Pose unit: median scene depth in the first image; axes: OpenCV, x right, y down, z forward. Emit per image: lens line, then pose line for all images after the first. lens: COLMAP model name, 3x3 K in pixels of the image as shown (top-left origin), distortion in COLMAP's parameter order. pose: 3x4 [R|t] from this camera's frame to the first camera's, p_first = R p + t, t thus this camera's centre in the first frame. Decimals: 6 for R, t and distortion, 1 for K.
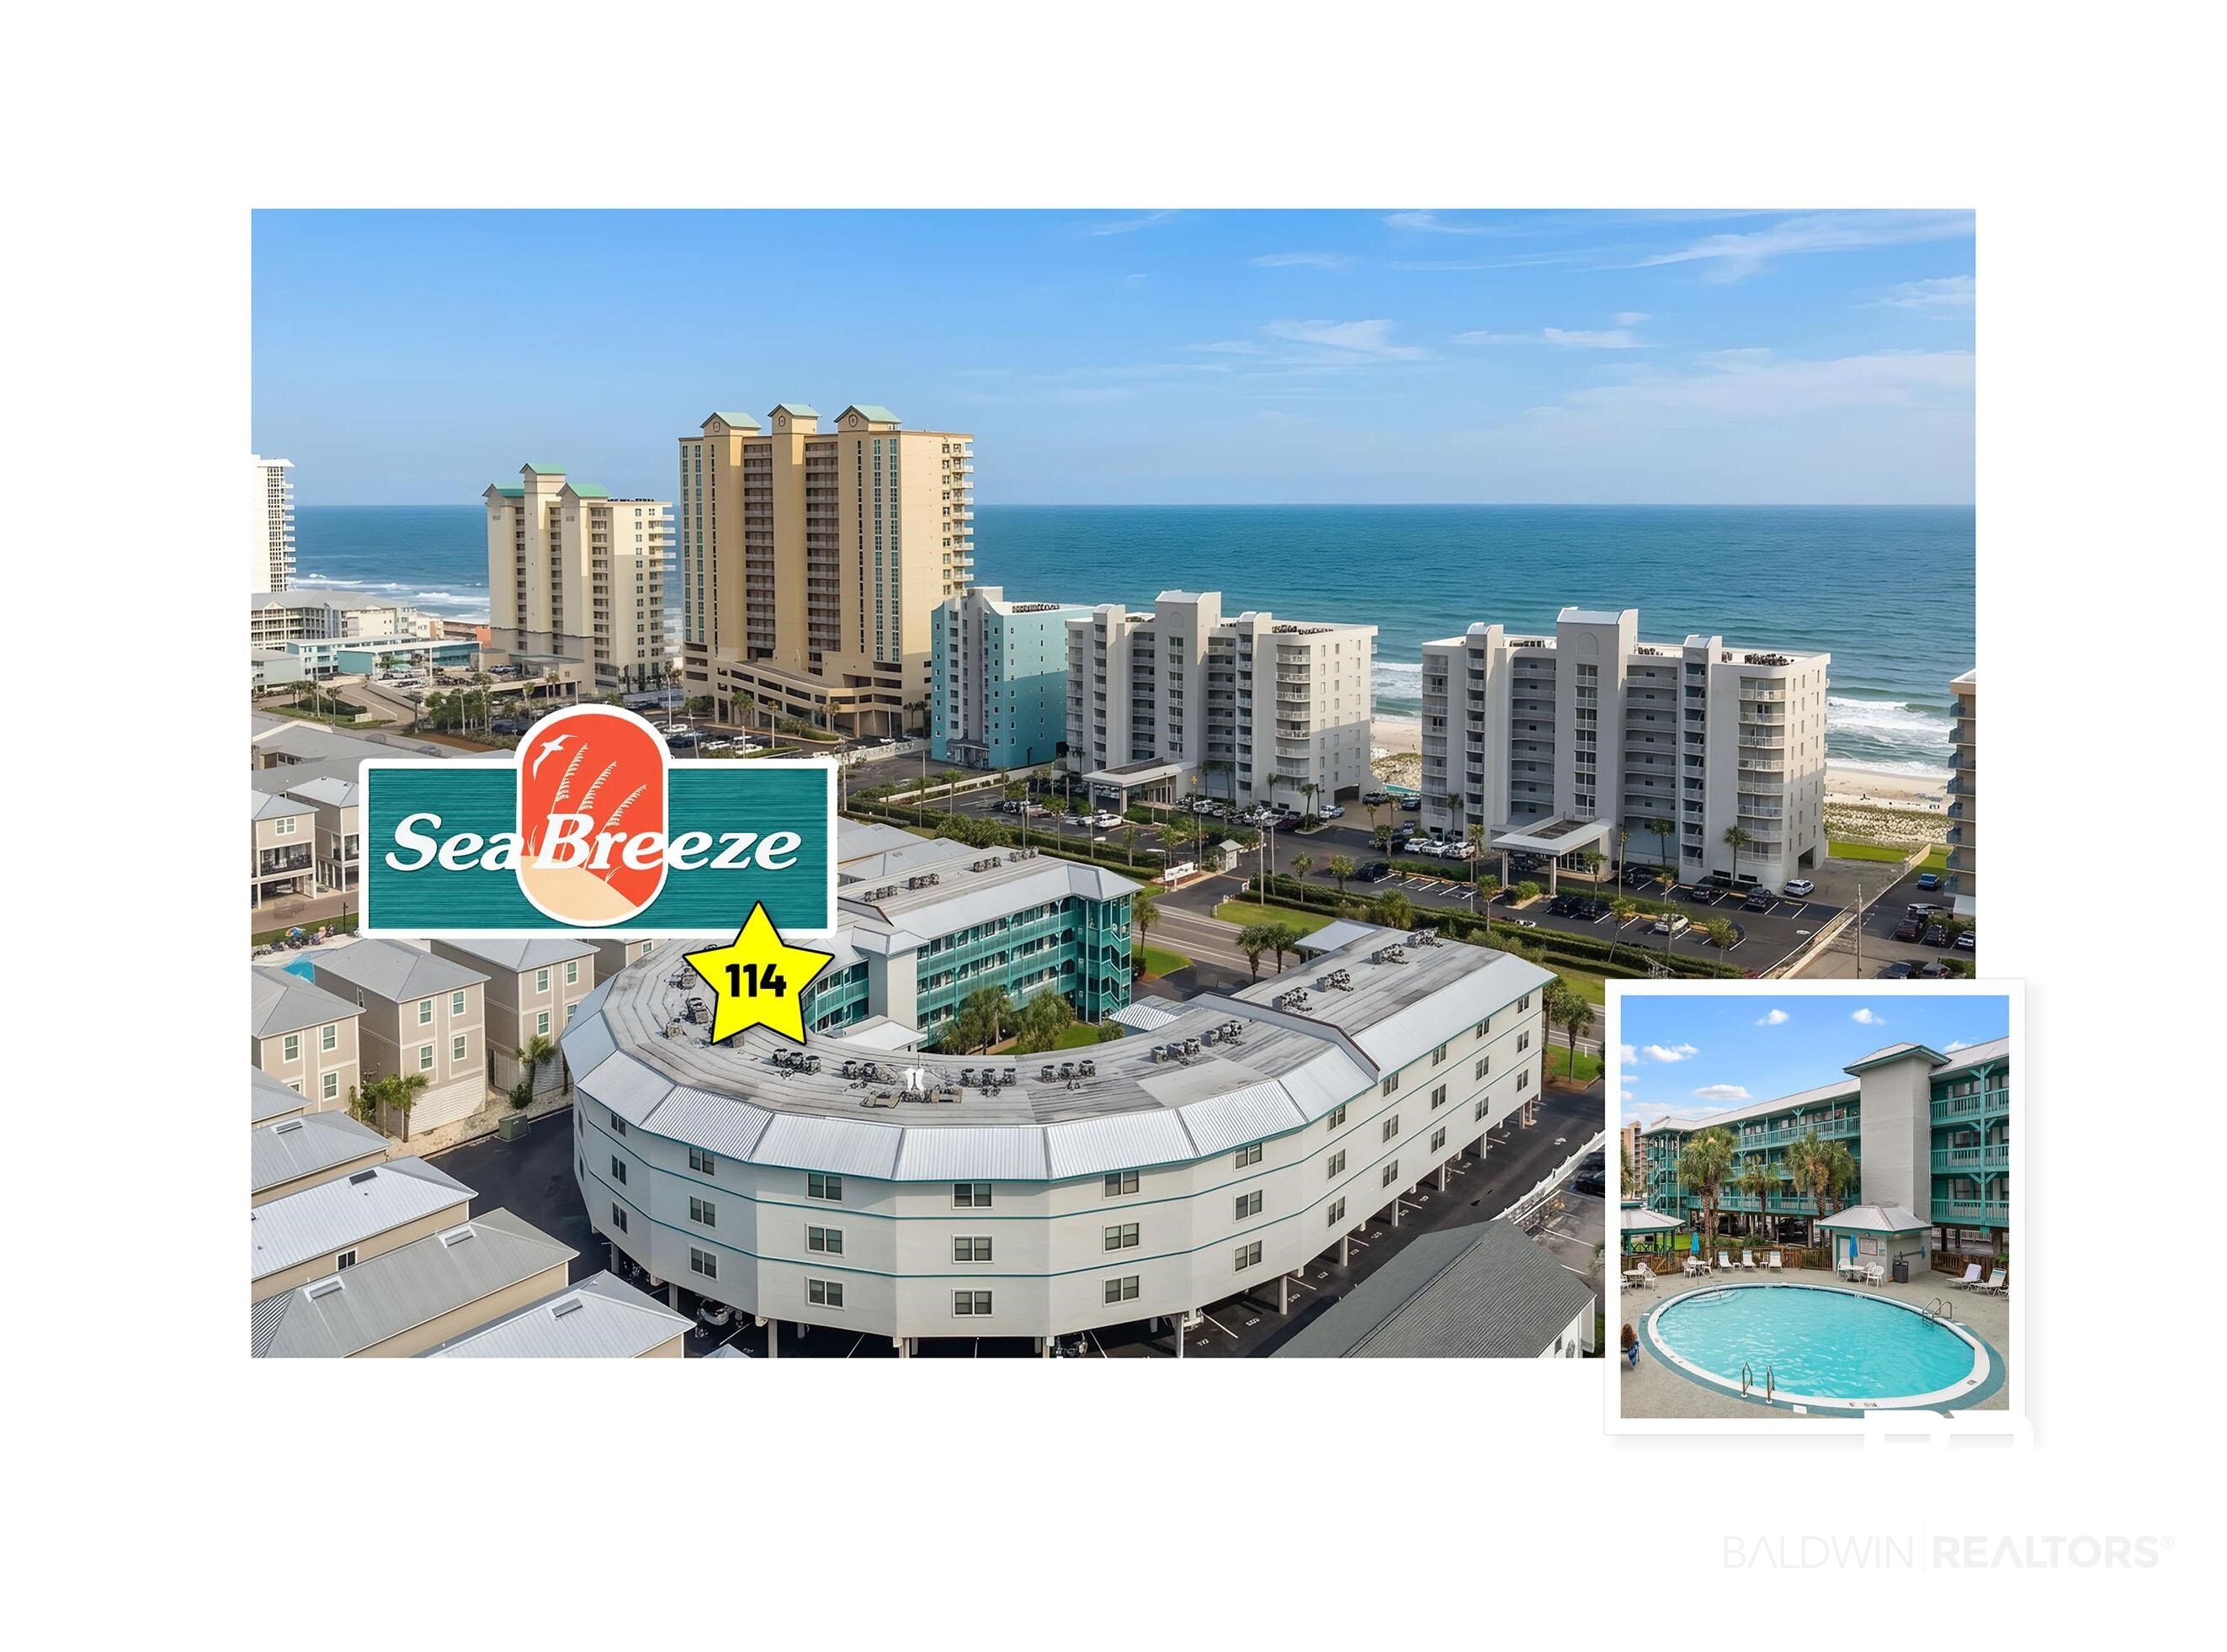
lens RADIAL K [[1536.8, 0, 1063.2], [0, 1536.8, 639.9], [0, 0, 1]] dist [0.028056, -0.016128]
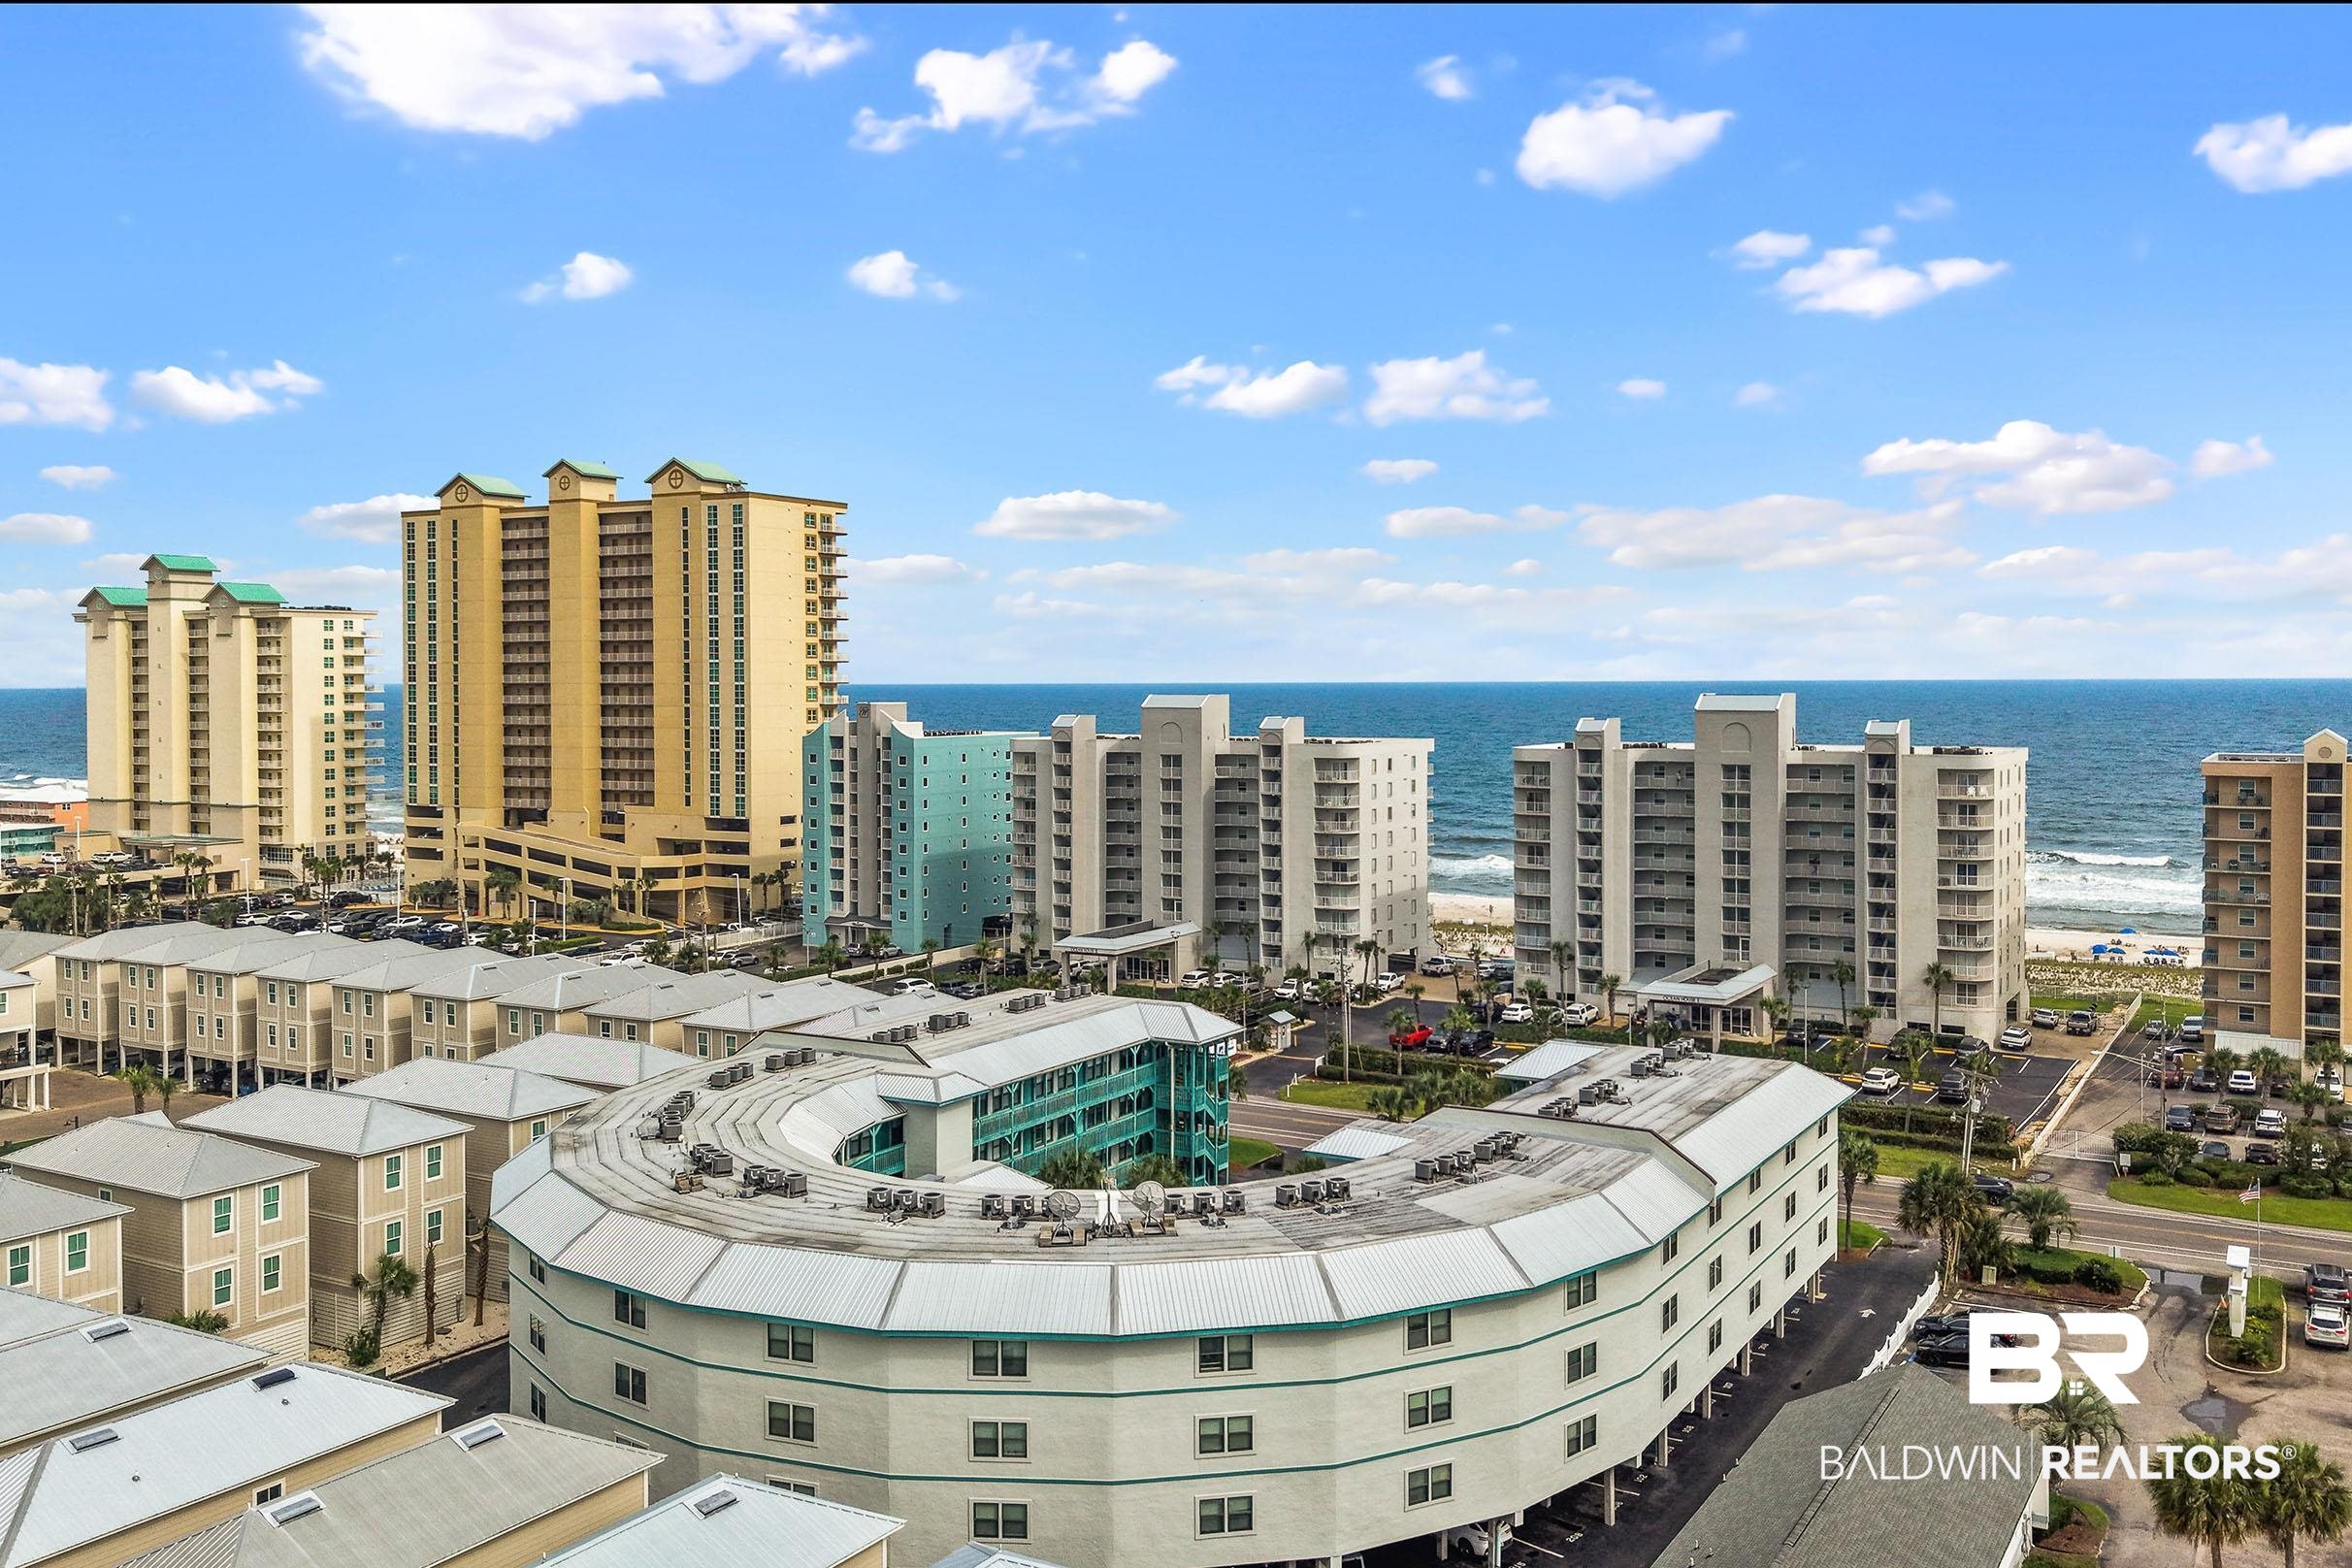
lens RADIAL K [[2055.7, 0, 1206.6], [0, 2055.7, 773.8], [0, 0, 1]] dist [0.031687, -0.059160]
pose [[0.984183, -0.006040, 0.177054, -0.100820], [0.014574, 0.998791, -0.046938, 0.064894], [-0.176556, 0.048776, 0.983081, 0.040905]]
